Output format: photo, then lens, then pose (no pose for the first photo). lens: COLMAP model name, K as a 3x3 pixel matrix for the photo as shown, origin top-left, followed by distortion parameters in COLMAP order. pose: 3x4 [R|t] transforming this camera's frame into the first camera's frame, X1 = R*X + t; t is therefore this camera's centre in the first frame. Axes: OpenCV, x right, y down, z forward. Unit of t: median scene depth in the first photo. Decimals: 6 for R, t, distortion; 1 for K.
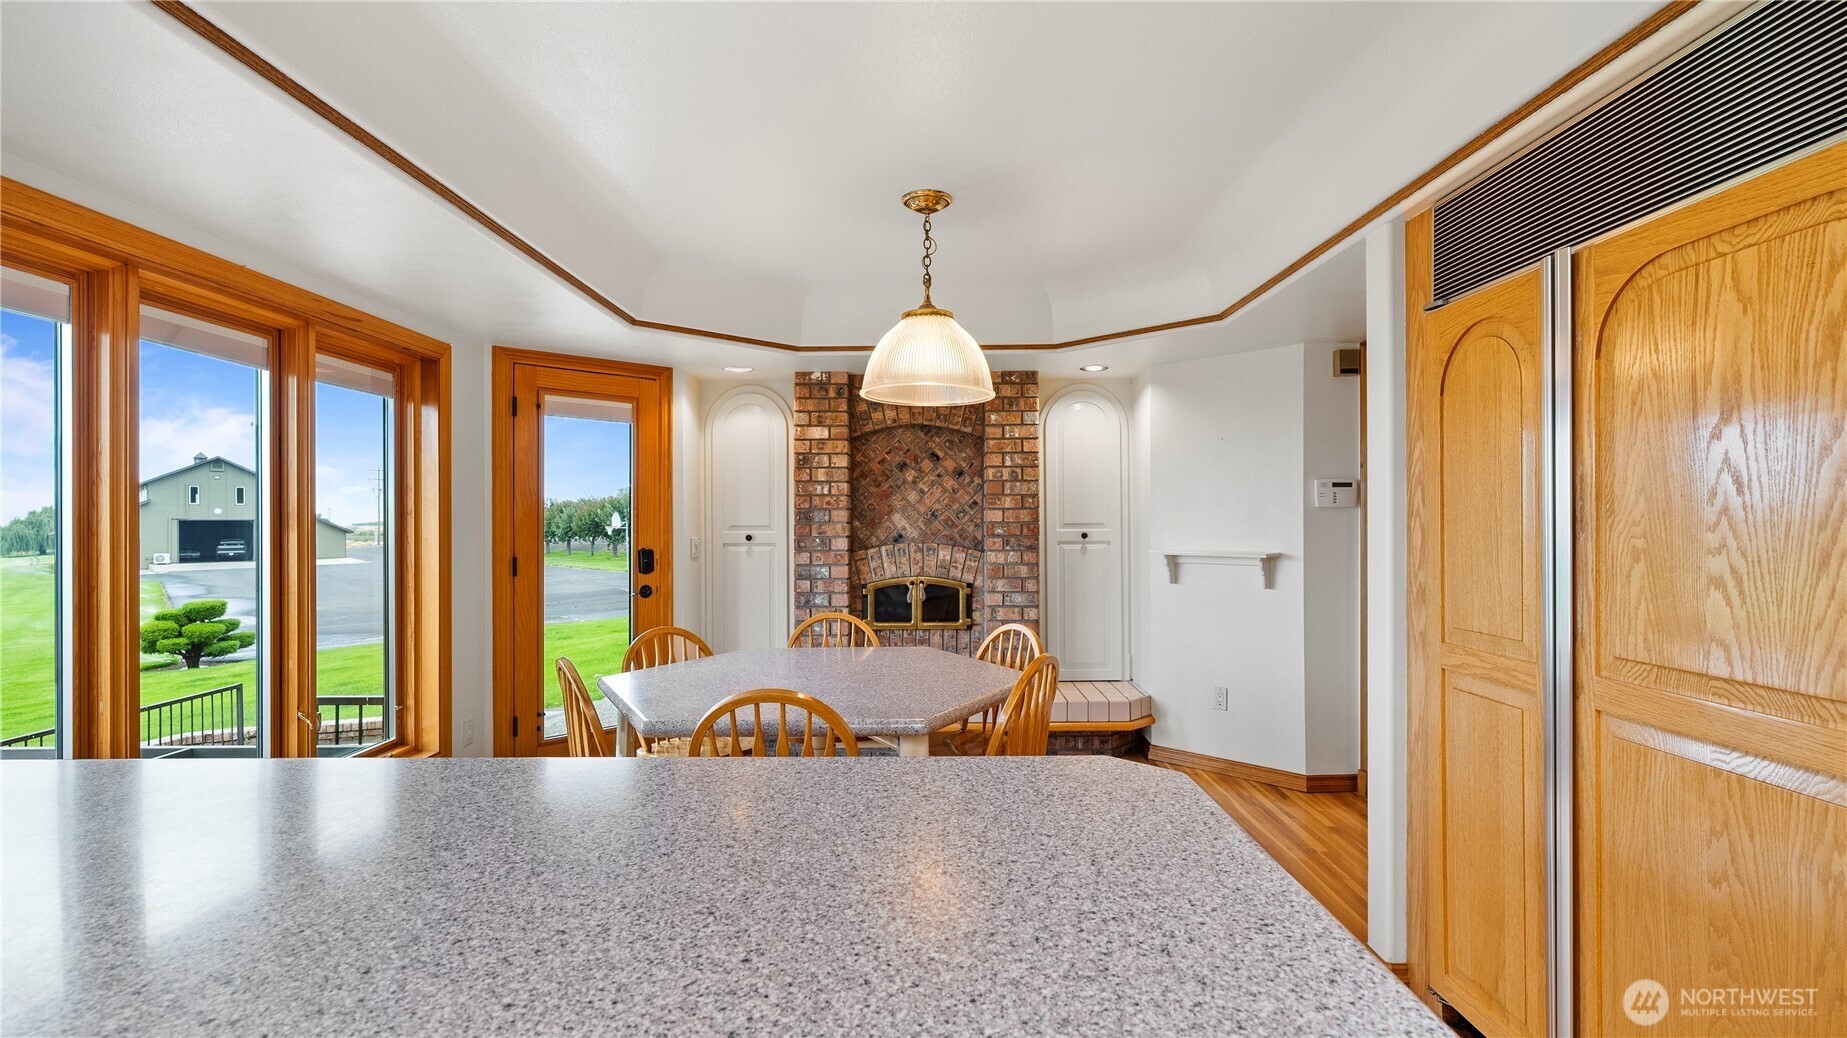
lens RADIAL K [[840.3, 0, 923.5], [0, 840.3, 519.0], [0, 0, 1]] dist [-0.001129, -0.000264]
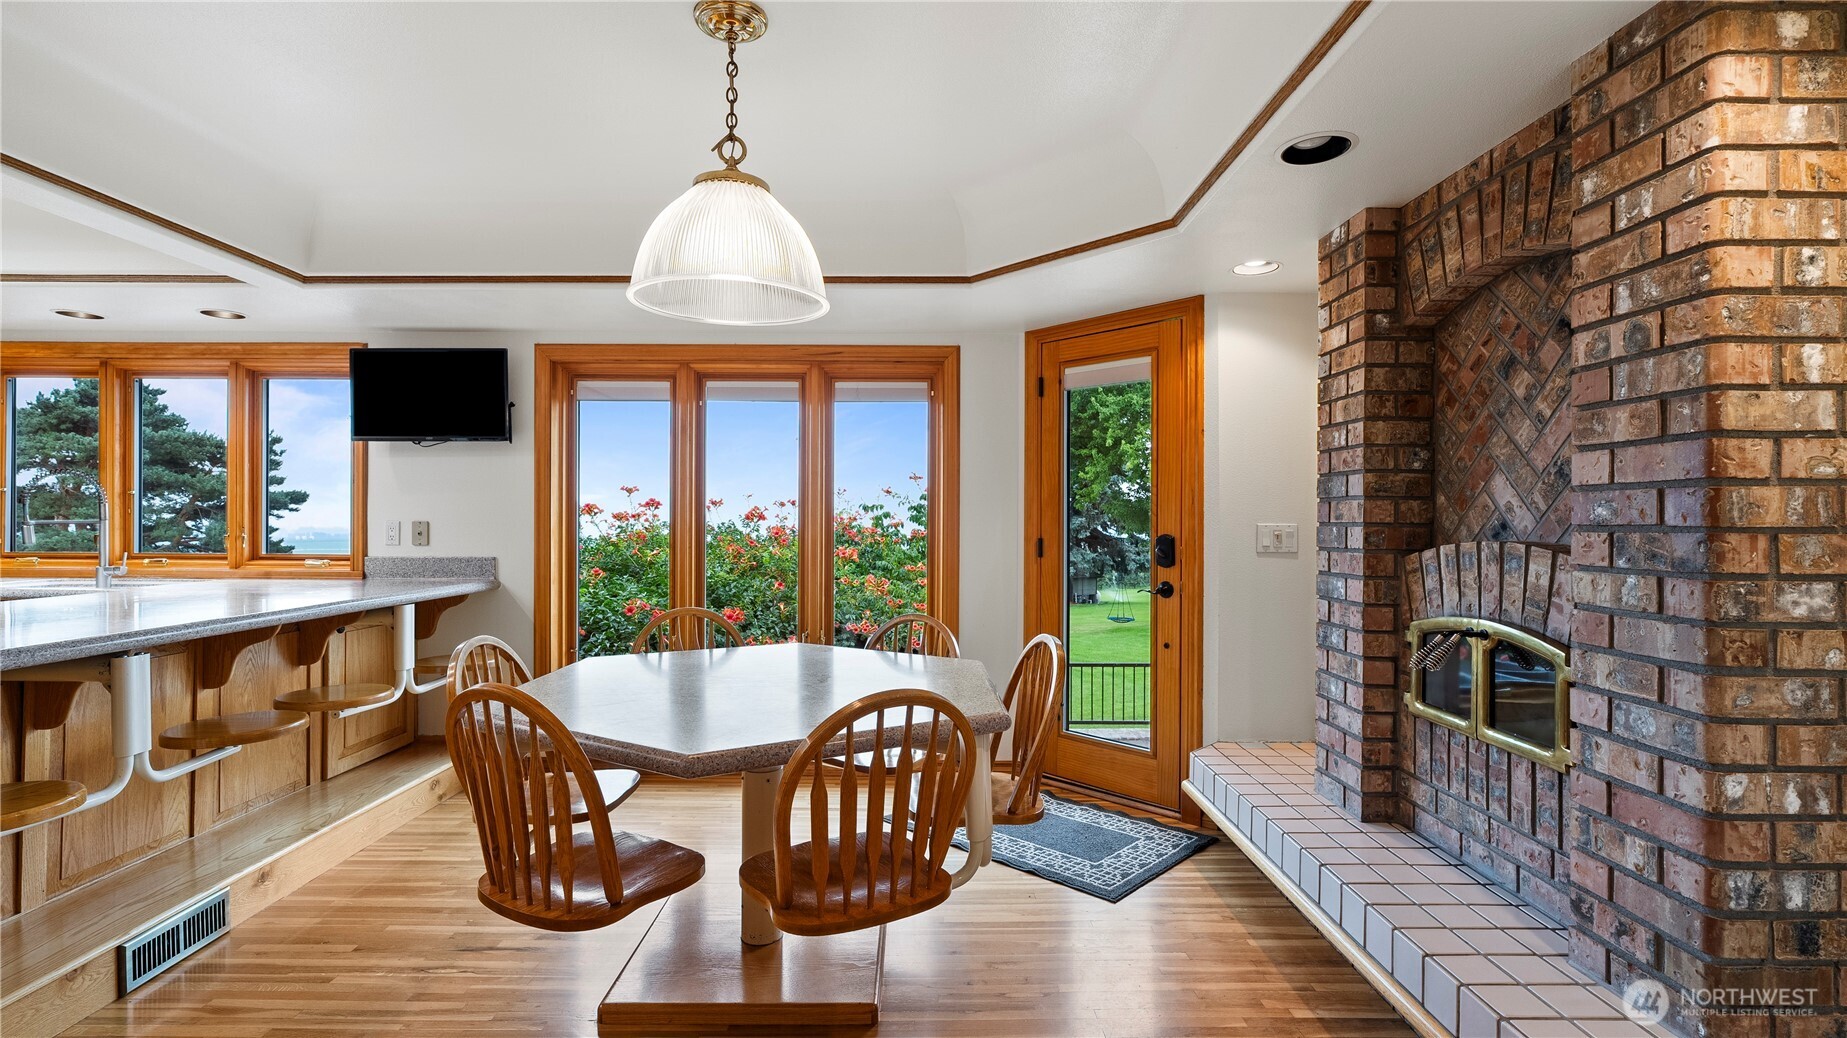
lens RADIAL K [[840.3, 0, 923.5], [0, 840.3, 519.0], [0, 0, 1]] dist [-0.001129, -0.000264]
pose [[-0.007086, 0.003240, -0.999970, 0.432164], [-0.004379, 0.999985, 0.003271, 0.017327], [0.999965, 0.004402, -0.007072, 0.727628]]
